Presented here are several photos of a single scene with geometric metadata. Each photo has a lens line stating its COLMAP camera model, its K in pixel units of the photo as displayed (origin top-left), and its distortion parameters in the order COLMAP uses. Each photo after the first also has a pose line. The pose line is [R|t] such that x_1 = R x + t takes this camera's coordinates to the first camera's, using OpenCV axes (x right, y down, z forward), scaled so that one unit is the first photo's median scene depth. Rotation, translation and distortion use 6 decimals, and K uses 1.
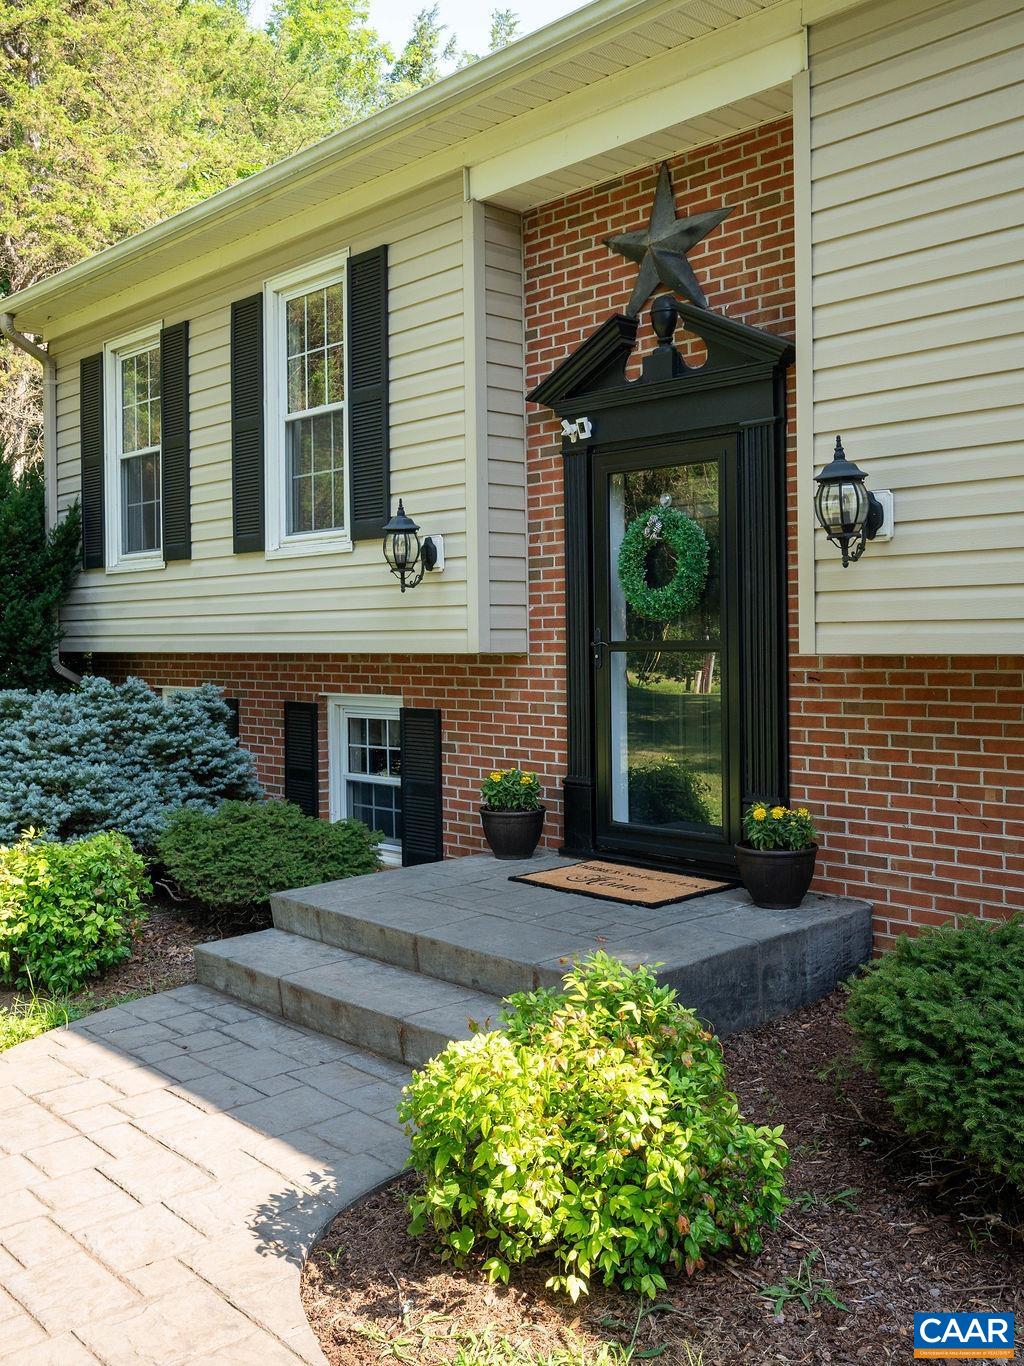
lens RADIAL K [[1277.6, 0, 512.0], [0, 1277.6, 683.0], [0, 0, 1]] dist [0.010011, 0.001666]
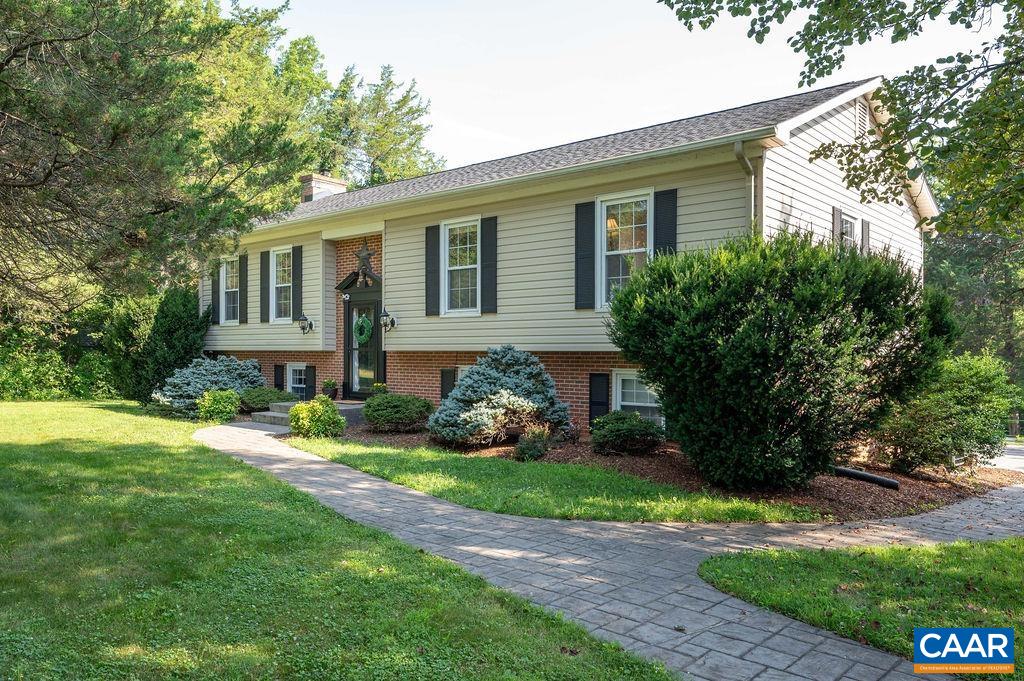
lens RADIAL K [[780.8, 0, 508.7], [0, 780.8, 414.1], [0, 0, 1]] dist [-0.005594, -0.001495]
pose [[0.994475, 0.016360, 0.103695, 0.278108], [-0.019794, 0.999286, 0.032176, 0.078646], [-0.103094, -0.034051, 0.994089, -1.384466]]
